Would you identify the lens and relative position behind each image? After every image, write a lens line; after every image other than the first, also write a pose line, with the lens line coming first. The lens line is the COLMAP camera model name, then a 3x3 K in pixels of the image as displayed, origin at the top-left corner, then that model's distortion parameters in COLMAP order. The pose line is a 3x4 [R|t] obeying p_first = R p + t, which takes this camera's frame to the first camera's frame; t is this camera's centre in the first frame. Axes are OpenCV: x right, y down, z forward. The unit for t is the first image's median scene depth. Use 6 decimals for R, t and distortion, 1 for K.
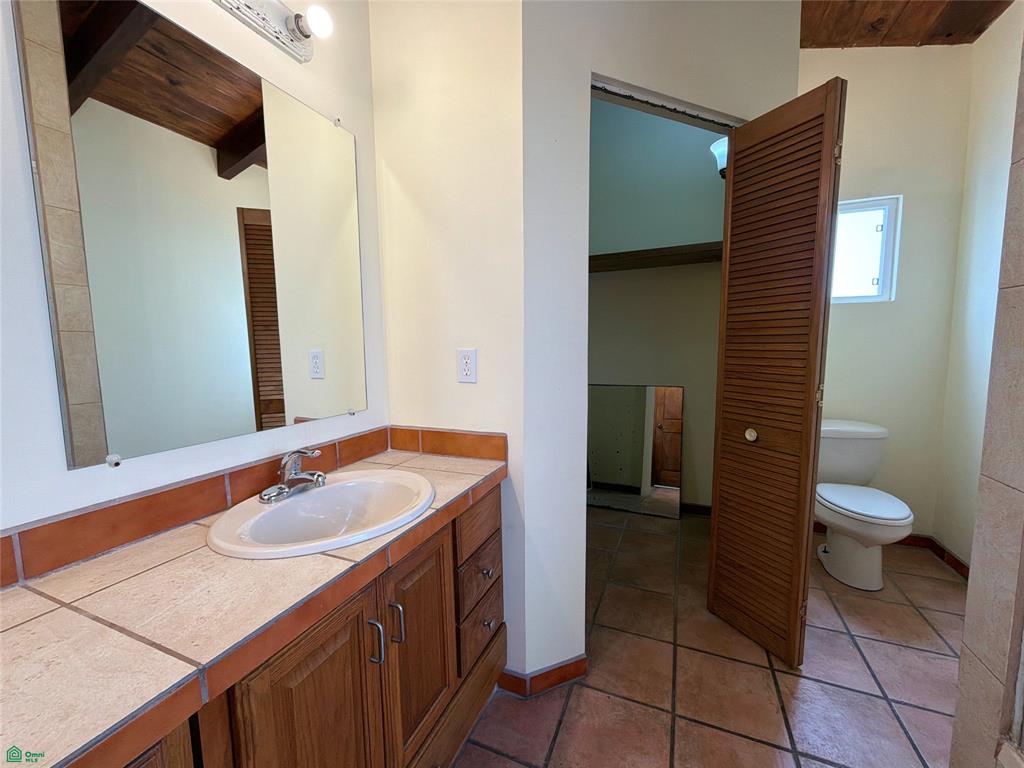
lens RADIAL K [[409.1, 0, 512.4], [0, 409.1, 385.7], [0, 0, 1]] dist [-0.000784, -0.000242]
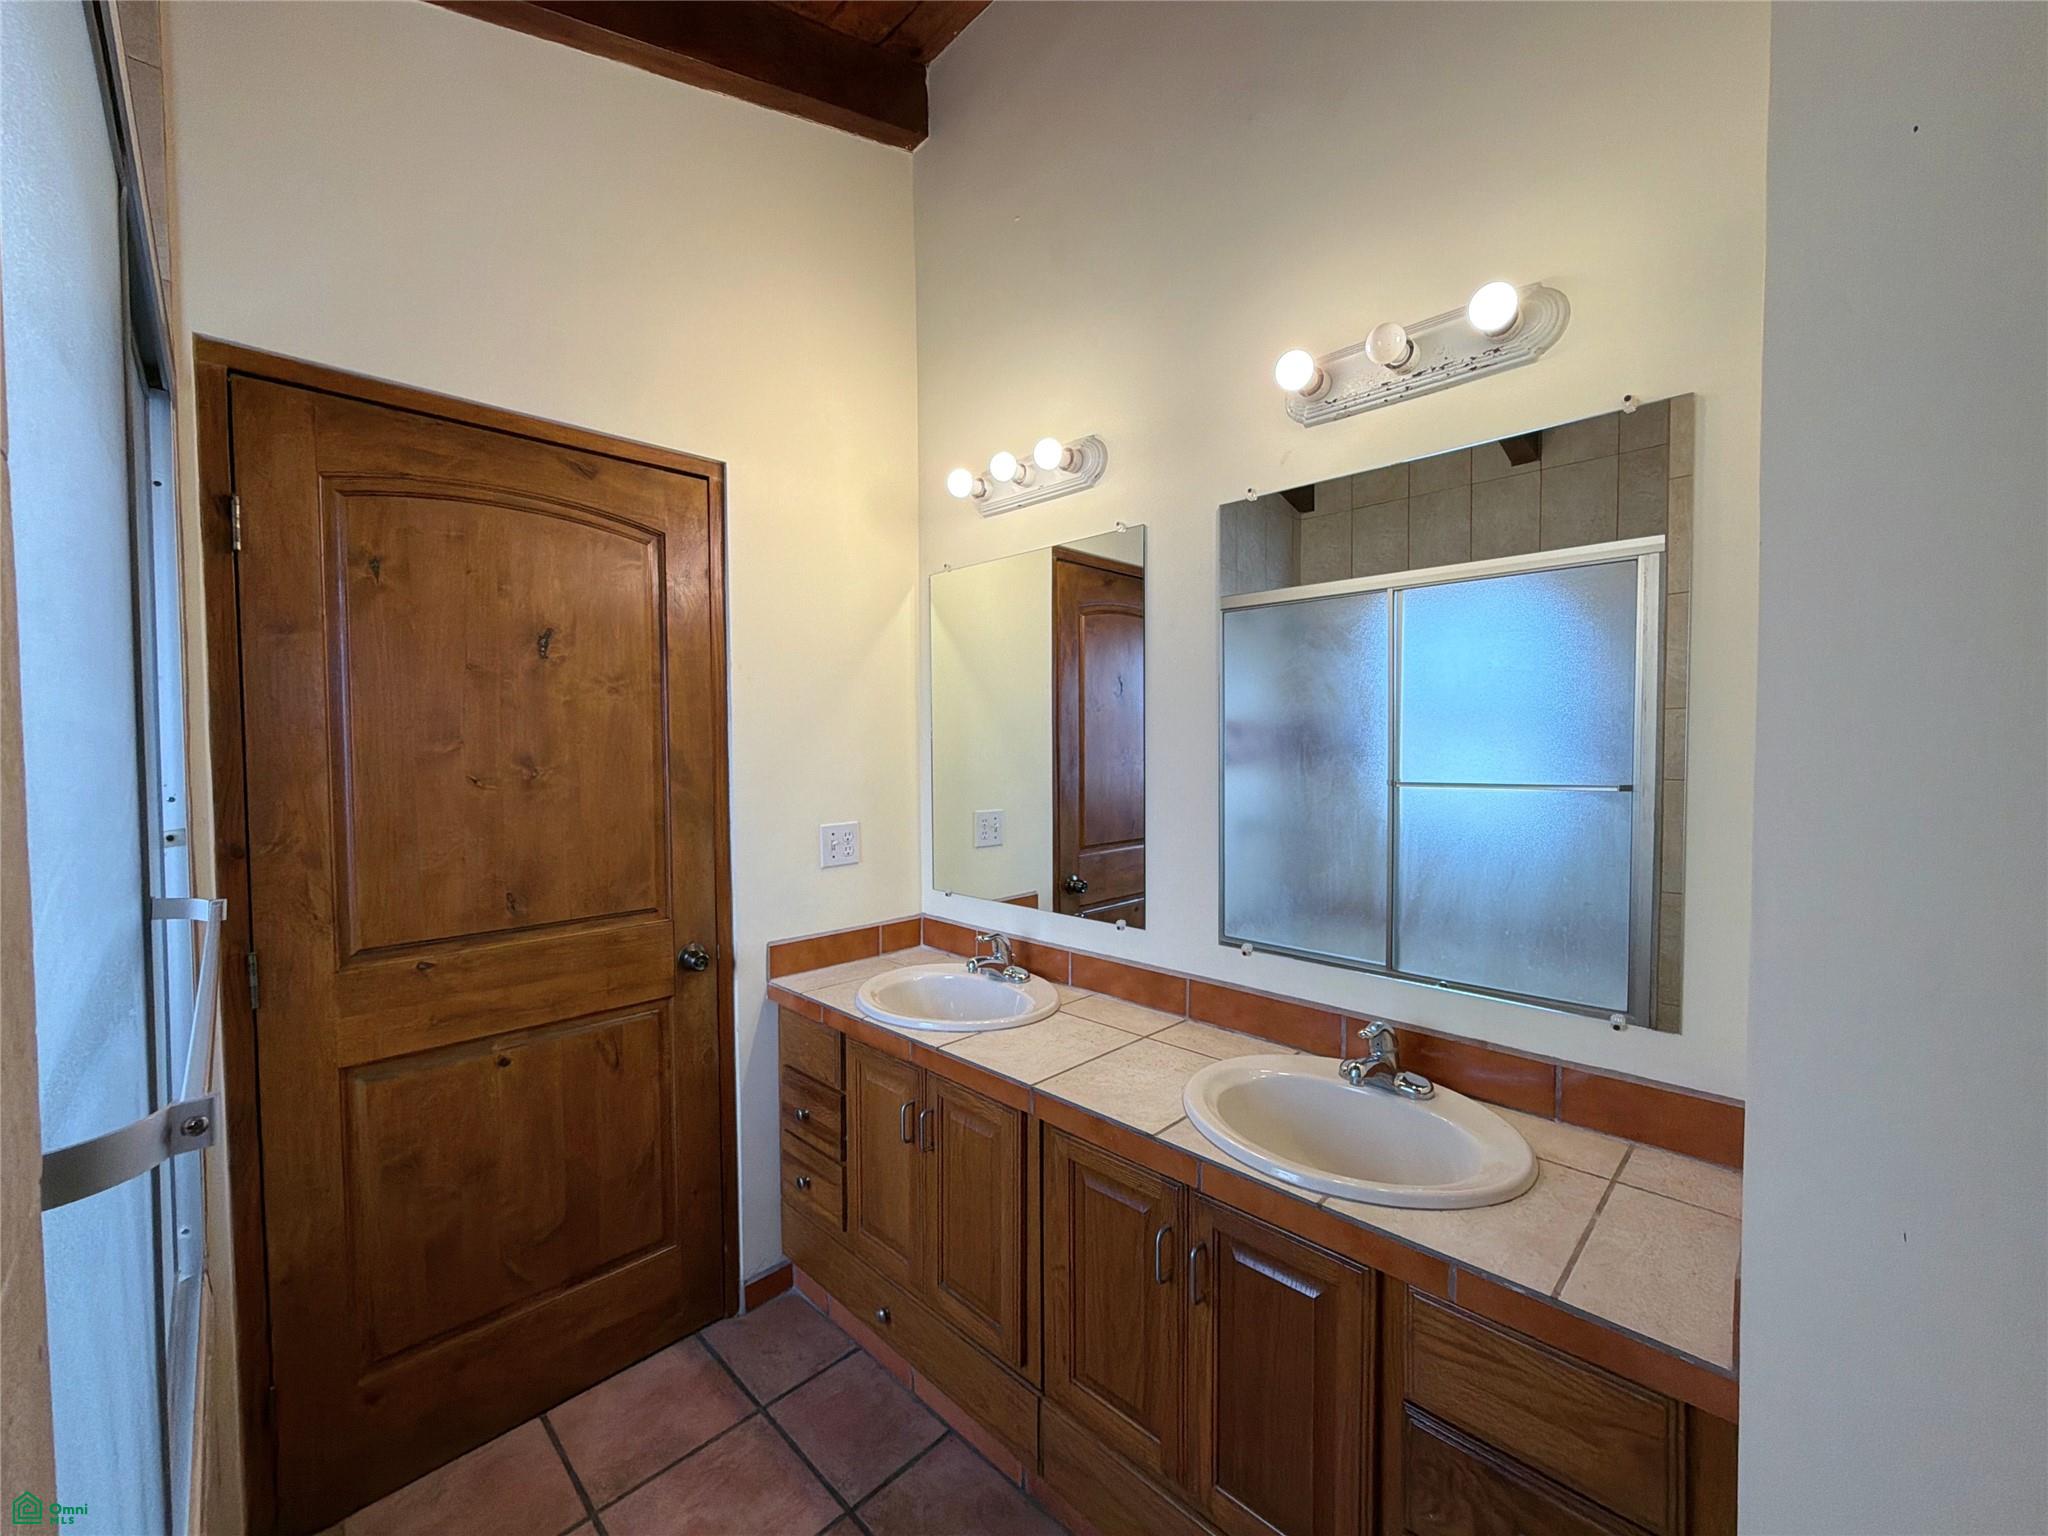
lens RADIAL K [[818.1, 0, 1024.8], [0, 818.1, 771.4], [0, 0, 1]] dist [-0.000784, -0.000242]
pose [[-0.377964, 0.041443, -0.924892, 1.035186], [-0.086534, 0.993043, 0.079859, -0.347300], [0.921767, 0.110218, -0.371749, 1.091777]]
